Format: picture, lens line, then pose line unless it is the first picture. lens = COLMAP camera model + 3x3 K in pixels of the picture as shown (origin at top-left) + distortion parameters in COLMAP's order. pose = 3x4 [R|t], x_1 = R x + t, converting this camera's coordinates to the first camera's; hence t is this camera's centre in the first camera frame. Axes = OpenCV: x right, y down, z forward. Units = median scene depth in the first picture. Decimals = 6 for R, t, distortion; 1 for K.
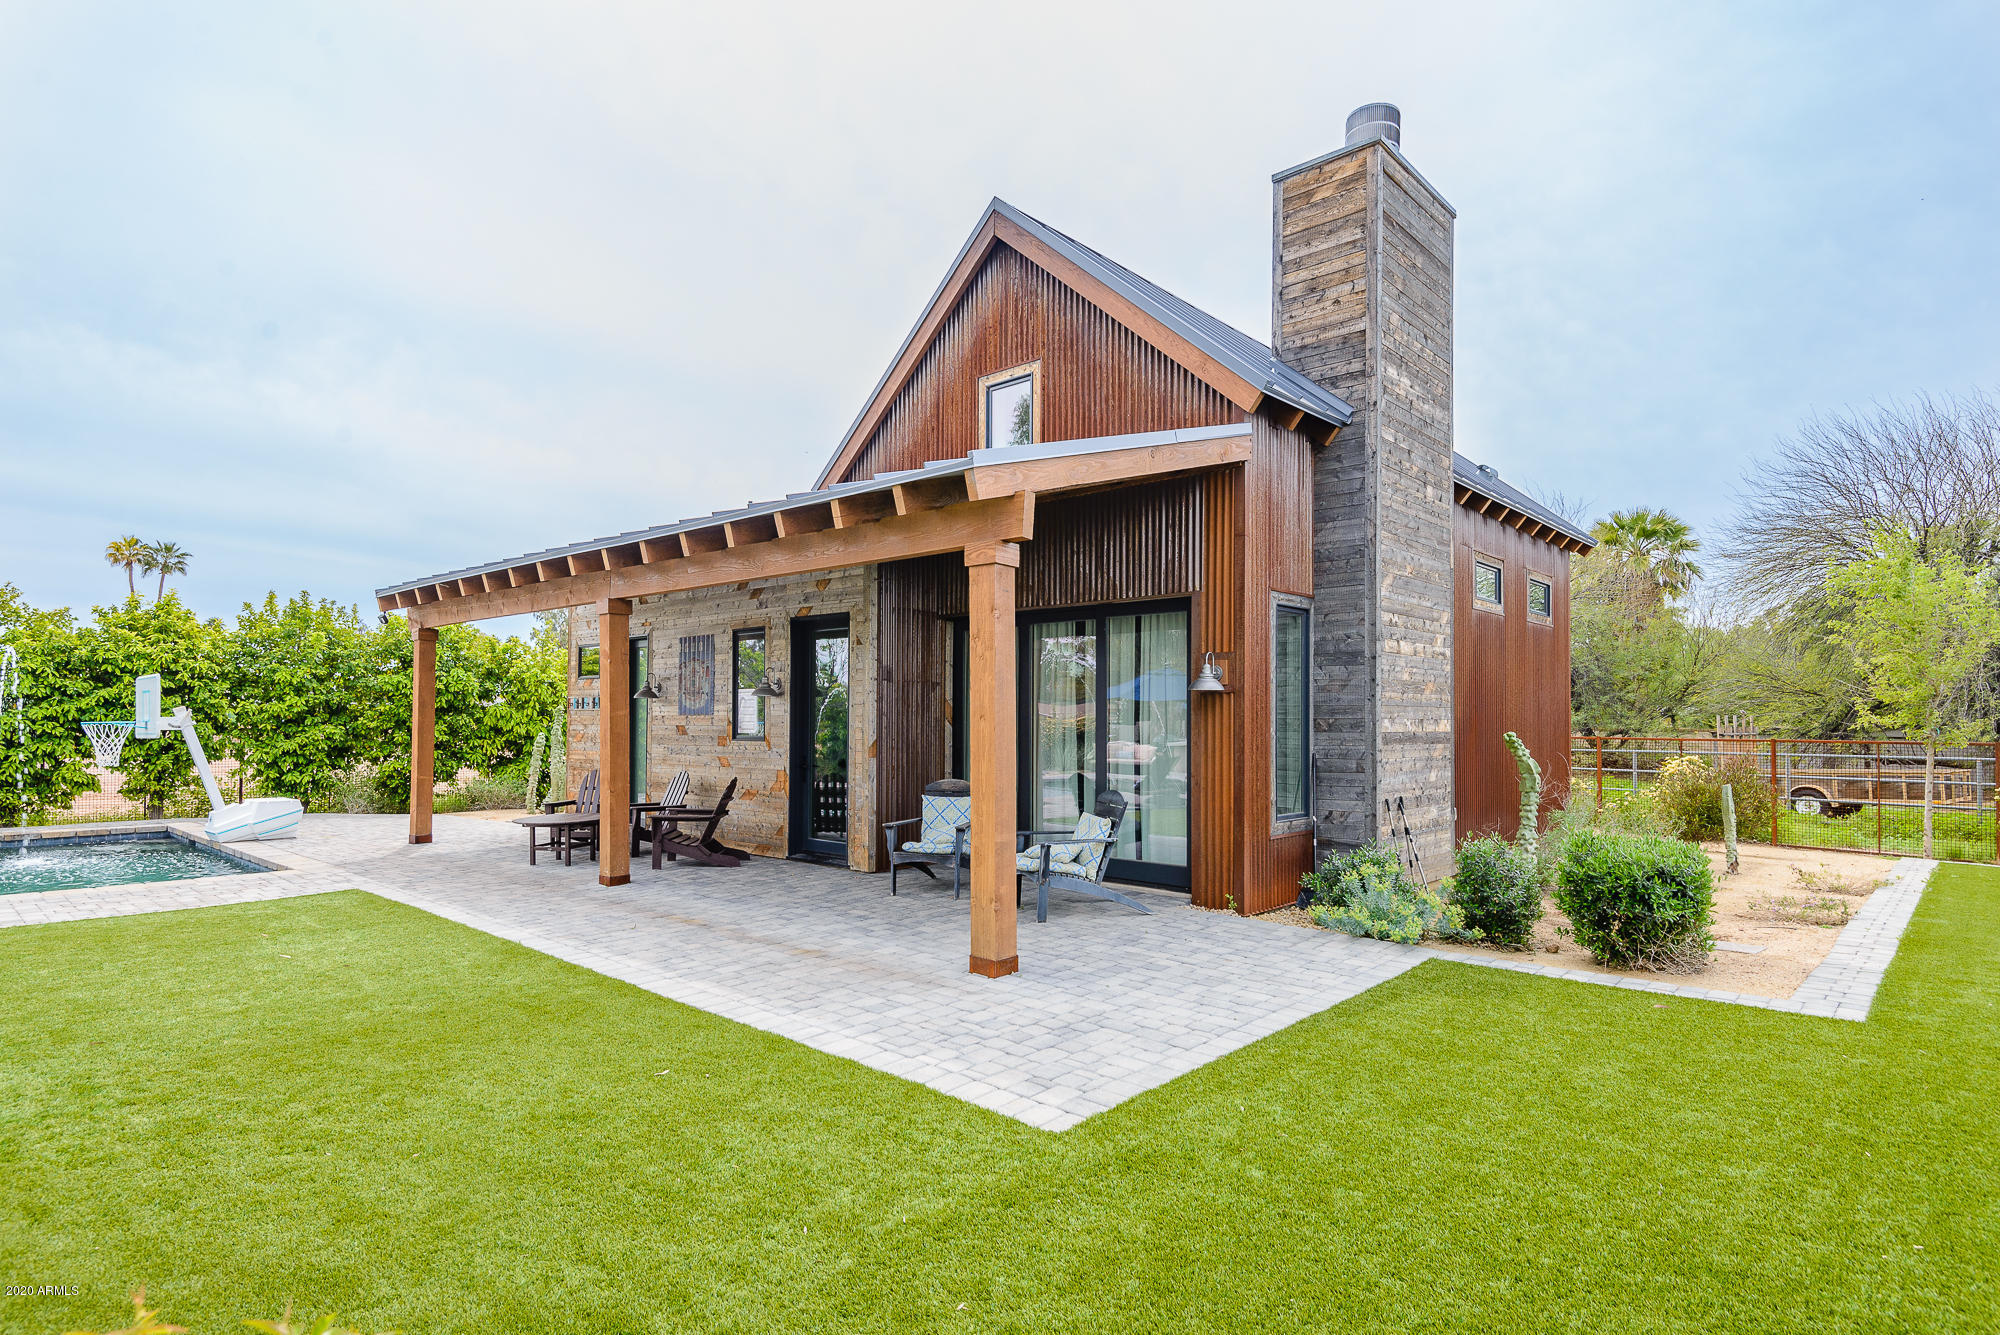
lens RADIAL K [[1070.8, 0, 984.2], [0, 1070.8, 710.0], [0, 0, 1]] dist [0.001551, -0.000873]
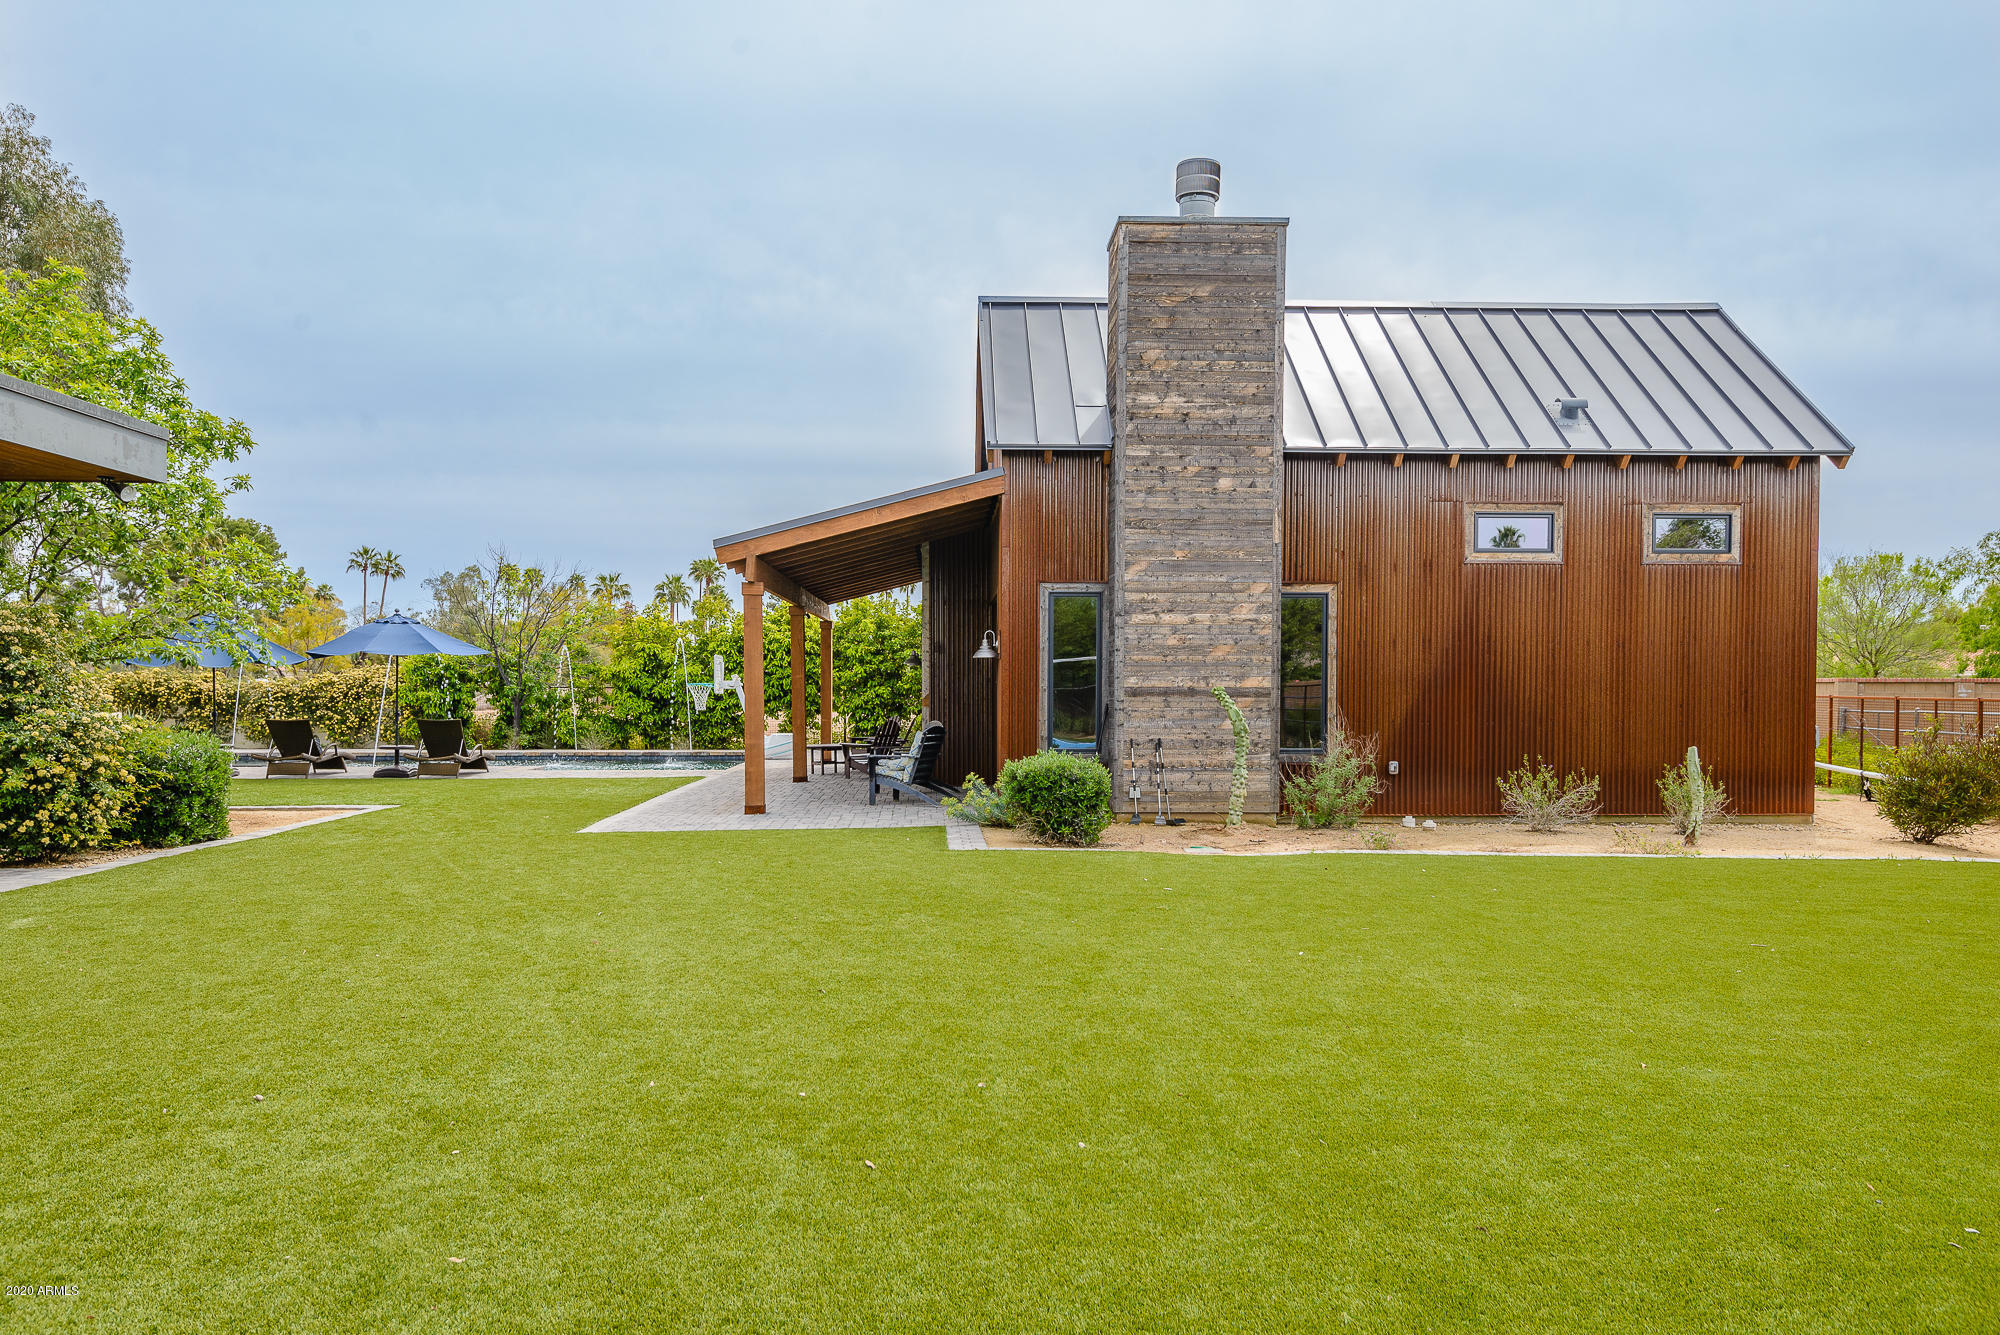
lens RADIAL K [[1395.6, 0, 965.1], [0, 1395.6, 734.9], [0, 0, 1]] dist [0.040360, -0.006635]
pose [[0.694300, 0.021468, -0.719365, 1.205709], [0.010700, 0.999137, 0.040144, 0.008042], [0.719606, -0.035569, 0.693471, -0.252565]]
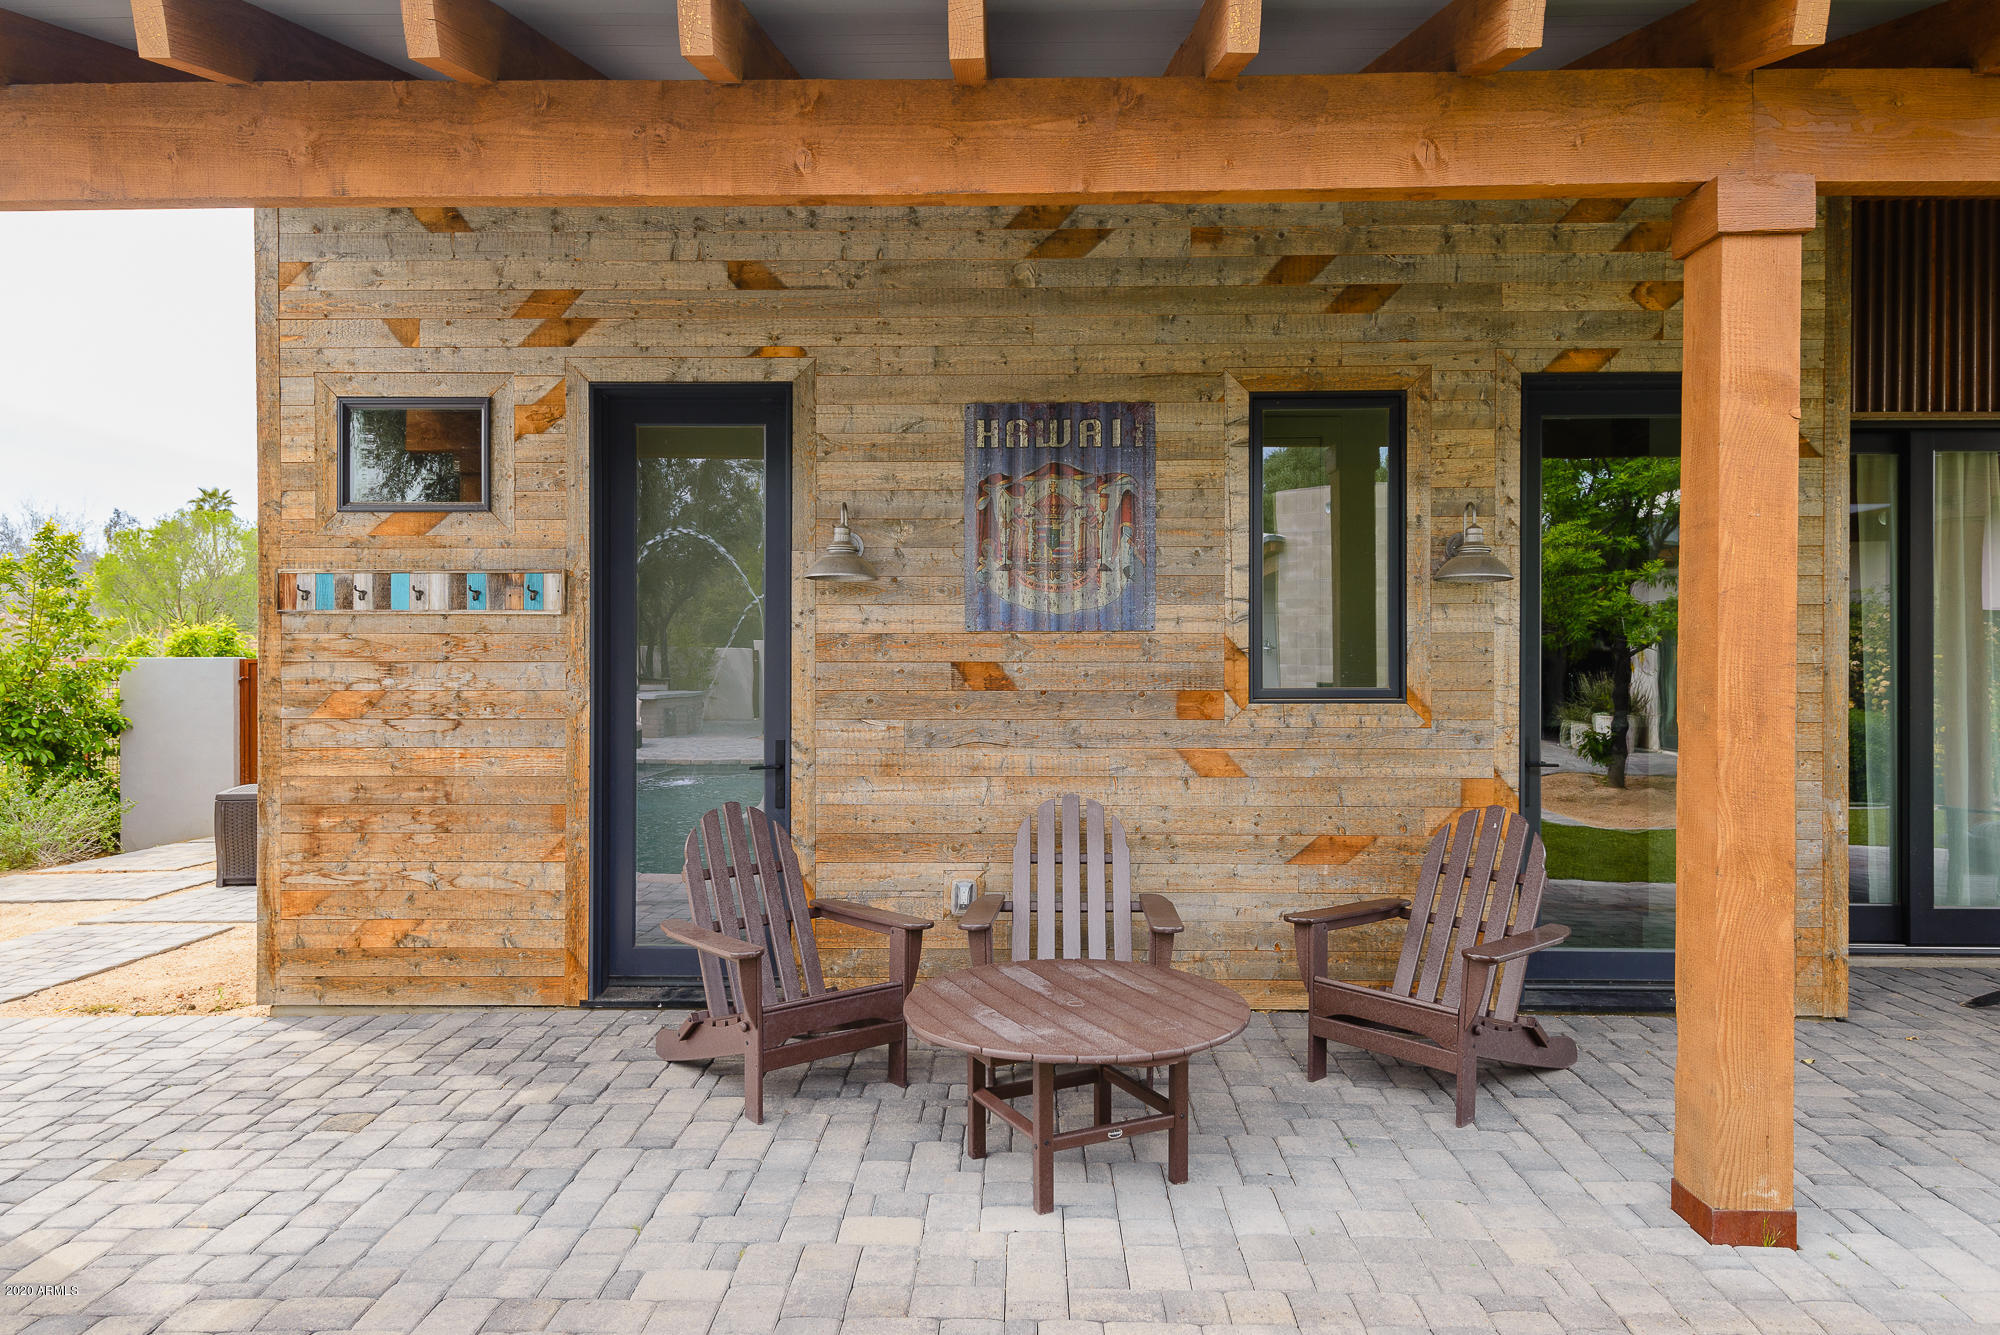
lens RADIAL K [[1268.2, 0, 966.5], [0, 1268.2, 684.7], [0, 0, 1]] dist [0.023585, 0.000972]
pose [[0.755685, -0.011426, 0.654836, -0.653234], [-0.006101, 0.999682, 0.024483, 0.013790], [-0.654907, -0.022496, 0.755374, 0.828533]]
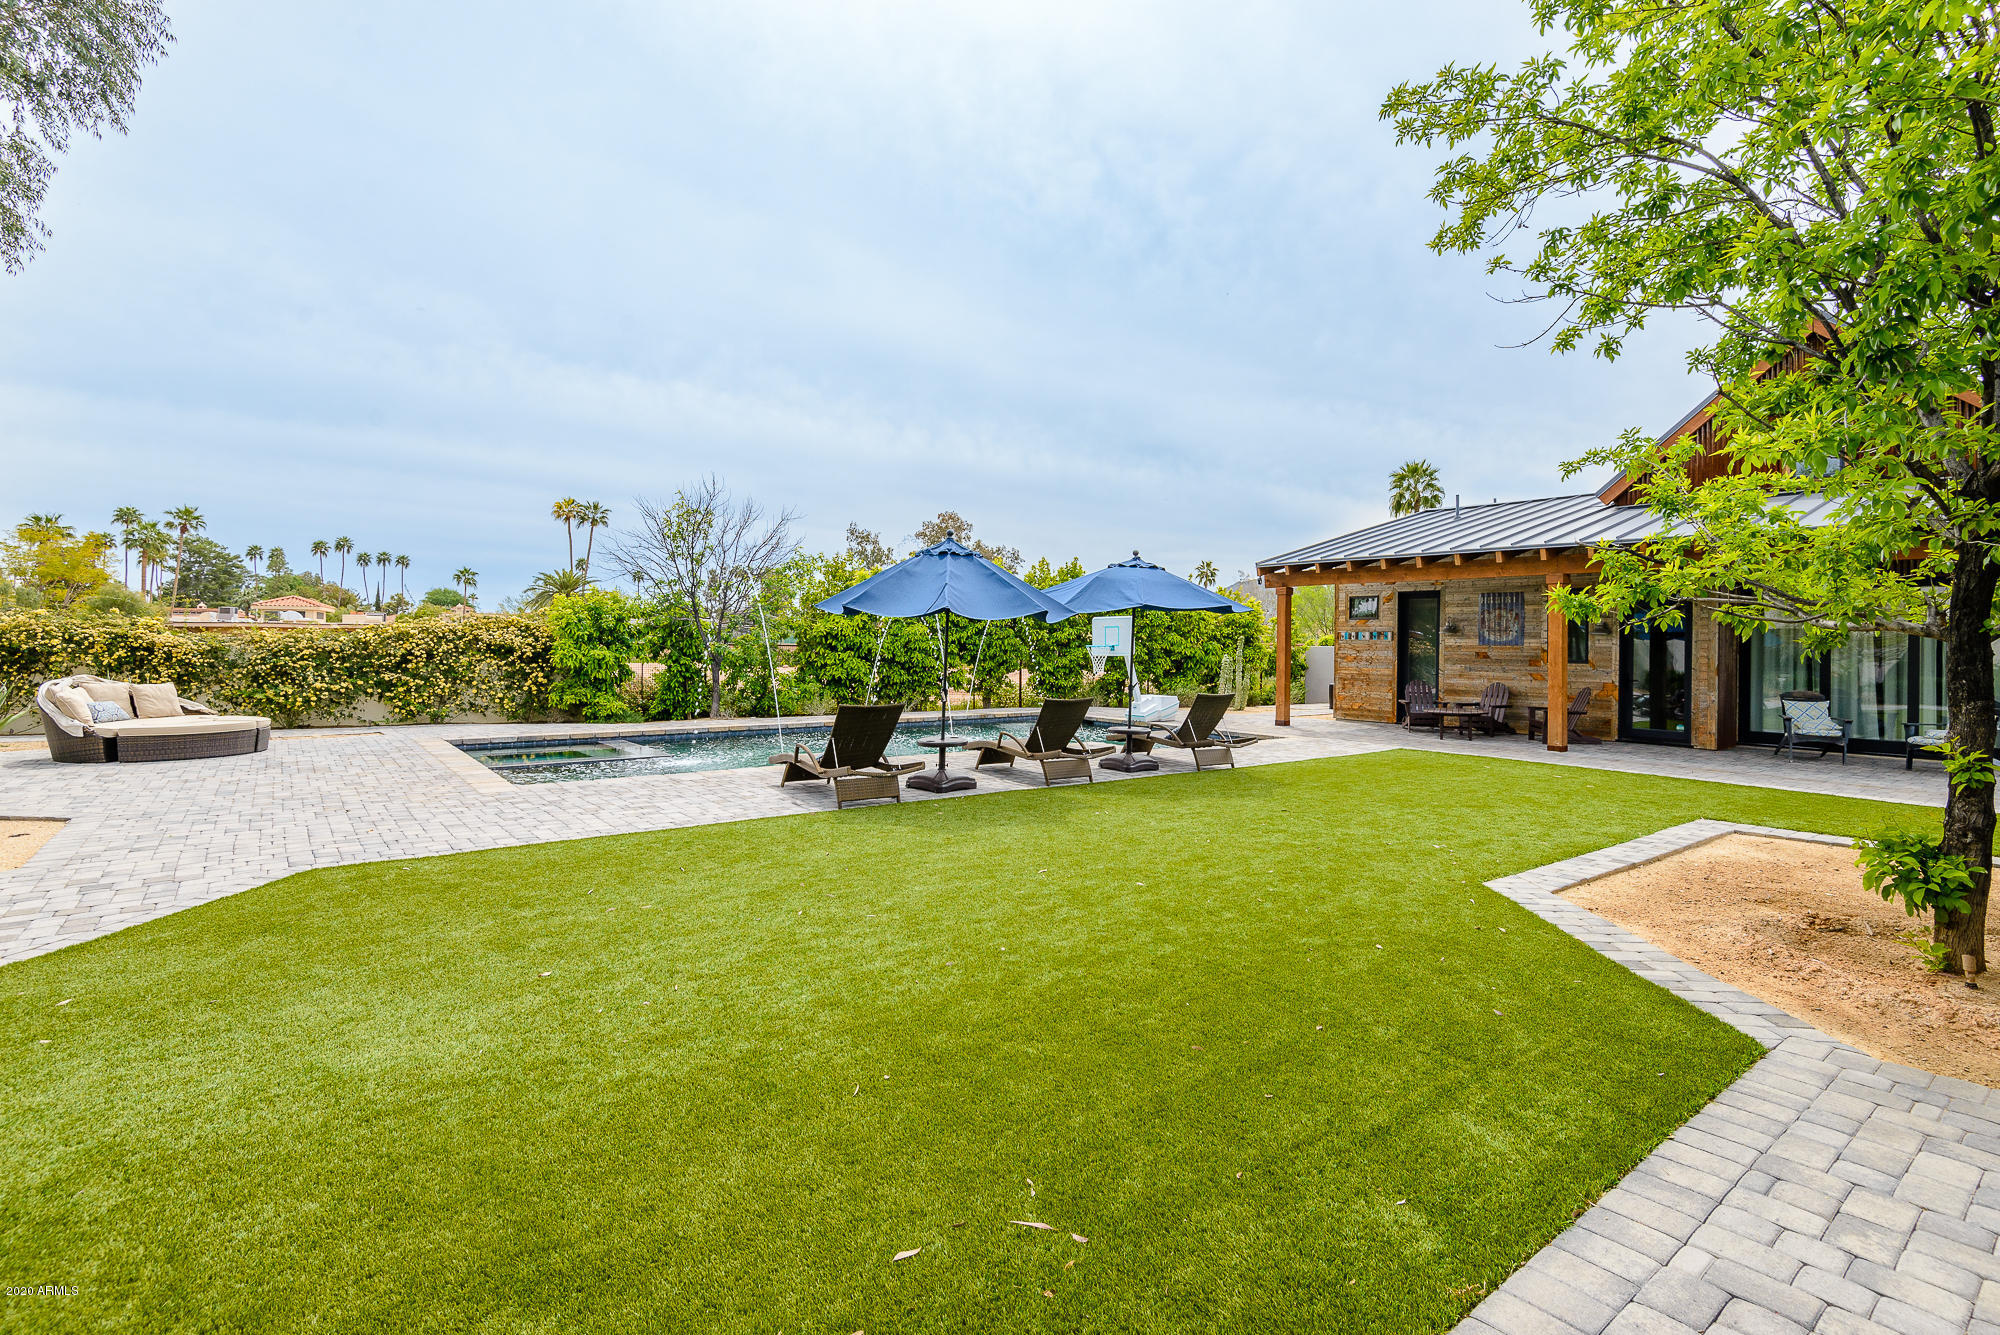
lens RADIAL K [[922.0, 0, 1014.7], [0, 922.0, 633.3], [0, 0, 1]] dist [0.025139, -0.012896]
pose [[0.986814, 0.007536, -0.161682, -0.853402], [-0.007427, 0.999972, 0.001279, -0.010213], [0.161687, -0.000061, 0.986842, -0.459844]]
